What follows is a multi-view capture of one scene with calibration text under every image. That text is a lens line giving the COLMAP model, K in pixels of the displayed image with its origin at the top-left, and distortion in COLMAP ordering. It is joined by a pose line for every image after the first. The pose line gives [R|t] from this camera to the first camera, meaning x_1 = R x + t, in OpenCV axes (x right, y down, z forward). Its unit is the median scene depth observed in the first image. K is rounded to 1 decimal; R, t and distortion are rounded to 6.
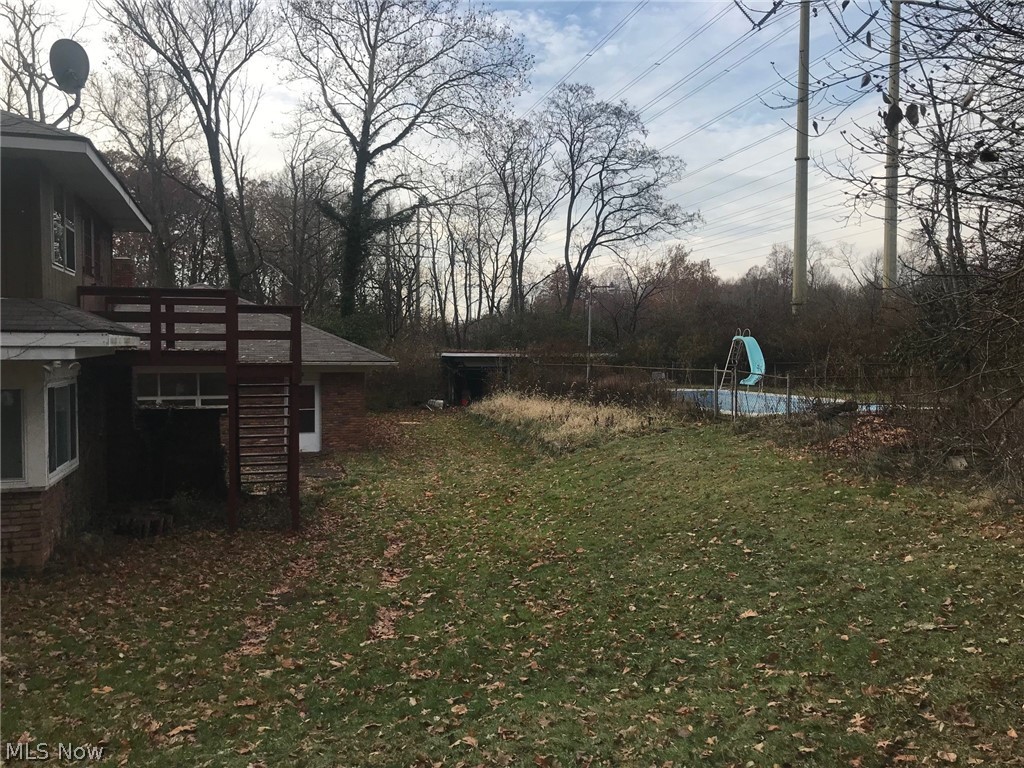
lens RADIAL K [[831.5, 0, 502.0], [0, 831.5, 379.6], [0, 0, 1]] dist [0.024220, -0.043095]
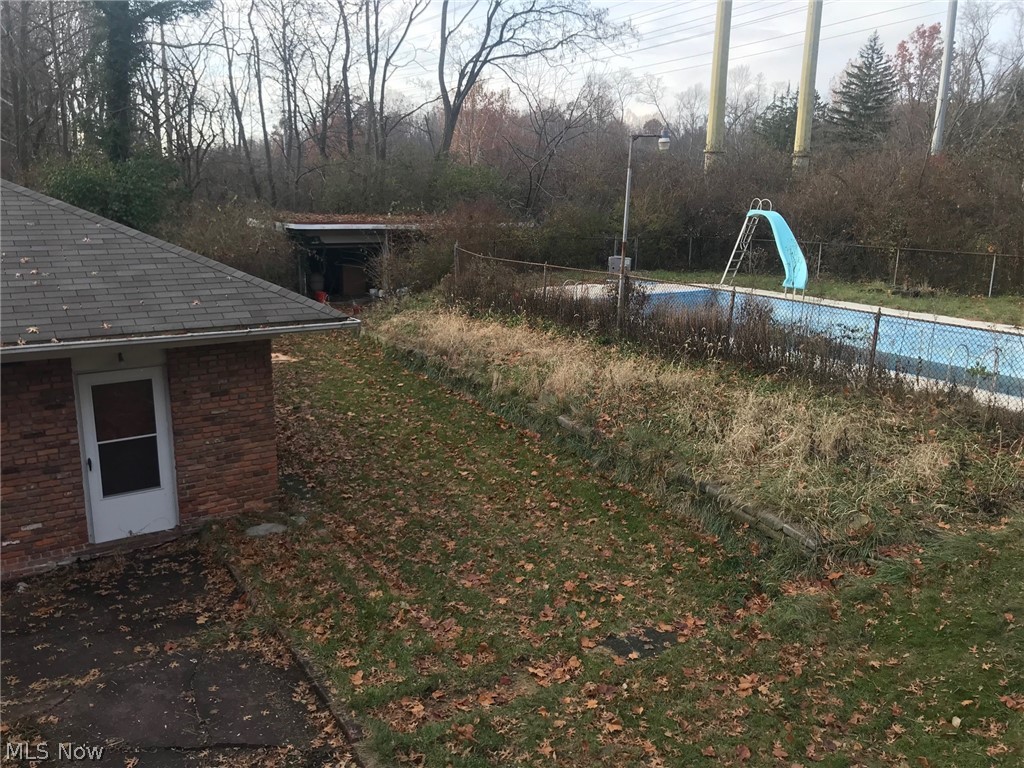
lens RADIAL K [[831.5, 0, 502.0], [0, 831.5, 379.6], [0, 0, 1]] dist [0.024220, -0.043095]
pose [[0.961424, -0.052195, 0.270073, -0.092137], [-0.002012, 0.980472, 0.196650, -0.040170], [-0.275063, -0.189608, 0.942544, 0.306859]]
